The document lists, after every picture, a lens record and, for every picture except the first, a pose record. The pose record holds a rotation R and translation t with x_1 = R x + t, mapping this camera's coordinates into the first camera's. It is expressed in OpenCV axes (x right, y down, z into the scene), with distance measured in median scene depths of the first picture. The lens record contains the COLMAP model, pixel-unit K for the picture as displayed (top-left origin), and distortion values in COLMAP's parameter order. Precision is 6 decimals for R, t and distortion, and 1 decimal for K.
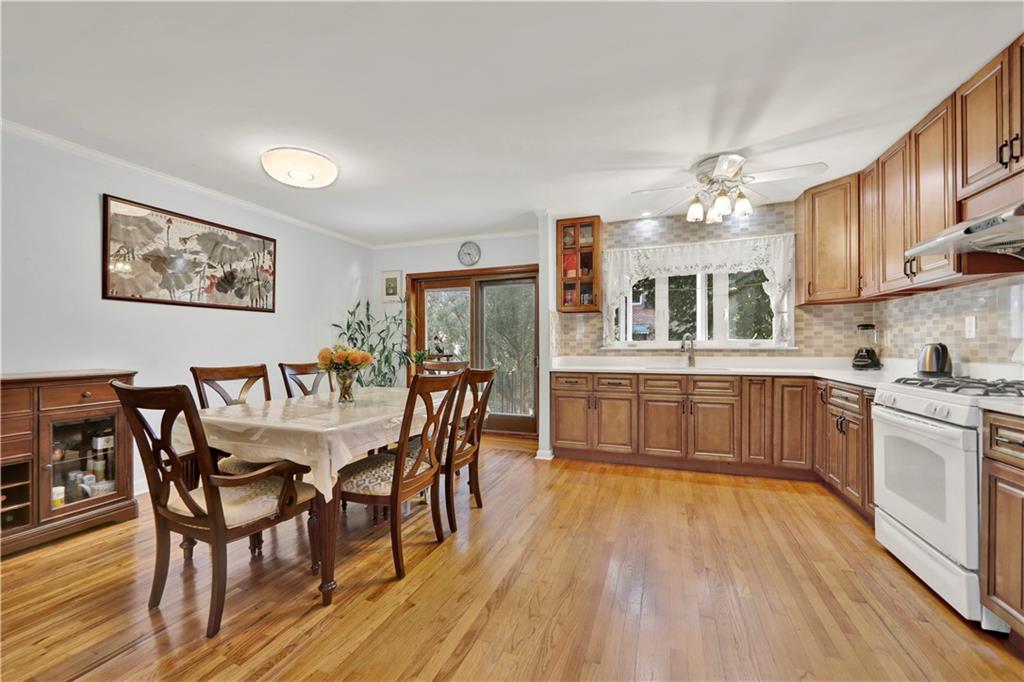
lens RADIAL K [[415.6, 0, 490.9], [0, 415.6, 339.1], [0, 0, 1]] dist [-0.006331, 0.000129]
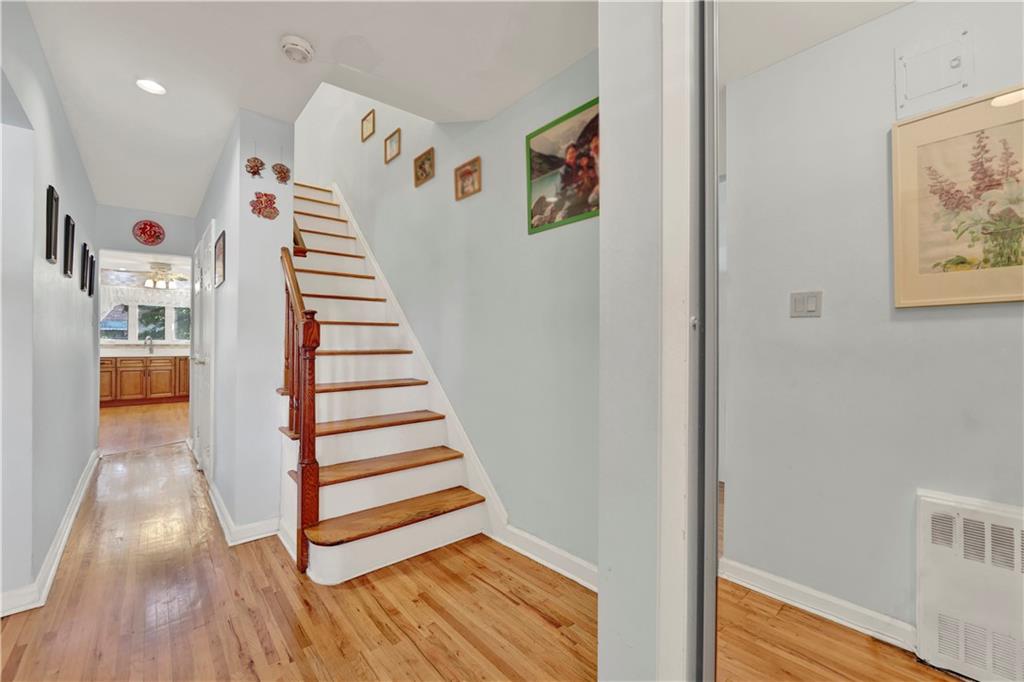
lens RADIAL K [[435.0, 0, 499.7], [0, 435.0, 344.1], [0, 0, 1]] dist [-0.000339, 0.000047]
pose [[0.483926, 0.001871, 0.875107, -0.585016], [-0.011374, 0.999927, 0.004152, -0.005192], [-0.875035, -0.011963, 0.483911, -1.629259]]
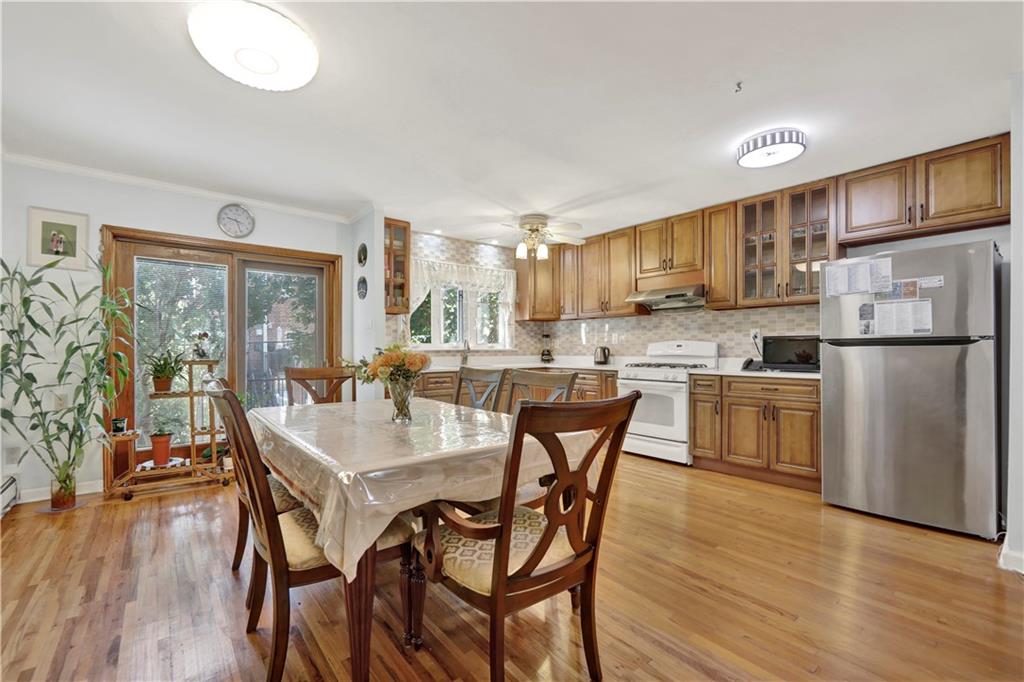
lens RADIAL K [[435.0, 0, 499.7], [0, 435.0, 344.1], [0, 0, 1]] dist [-0.000339, 0.000047]
pose [[0.481470, 0.008021, 0.876426, -0.714240], [-0.014313, 0.999897, -0.001288, 0.006087], [-0.876346, -0.011925, 0.481535, 0.337452]]
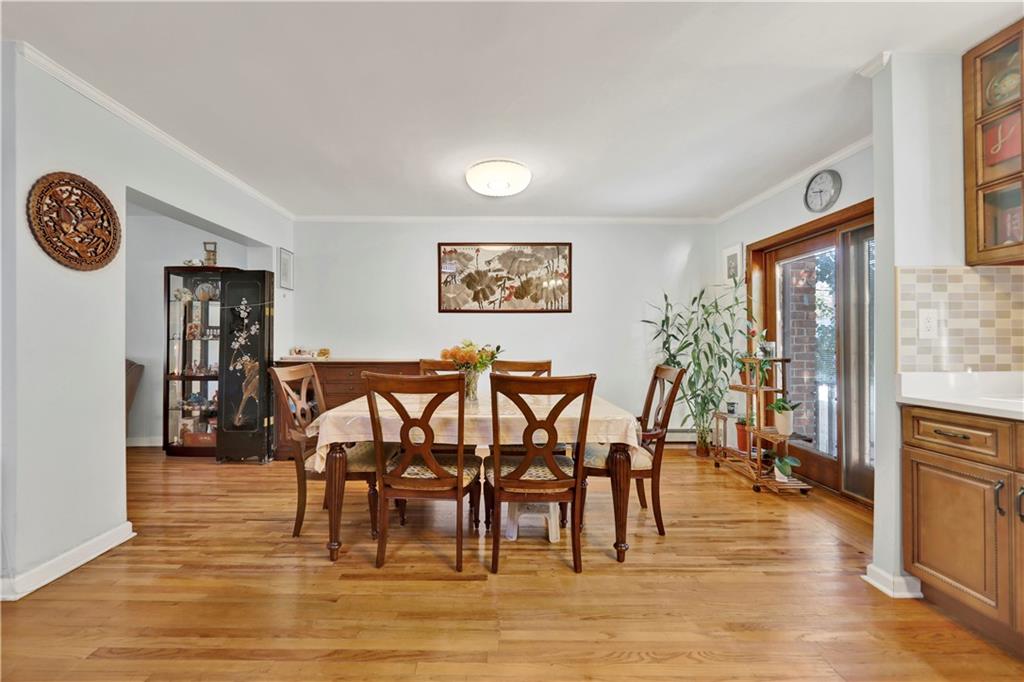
lens RADIAL K [[420.3, 0, 502.6], [0, 420.3, 340.1], [0, 0, 1]] dist [0.000354, 0.000122]
pose [[0.391671, -0.003601, -0.920098, 0.461674], [0.009273, 0.999957, 0.000034, 0.005290], [0.920058, -0.008545, 0.391688, 0.495122]]
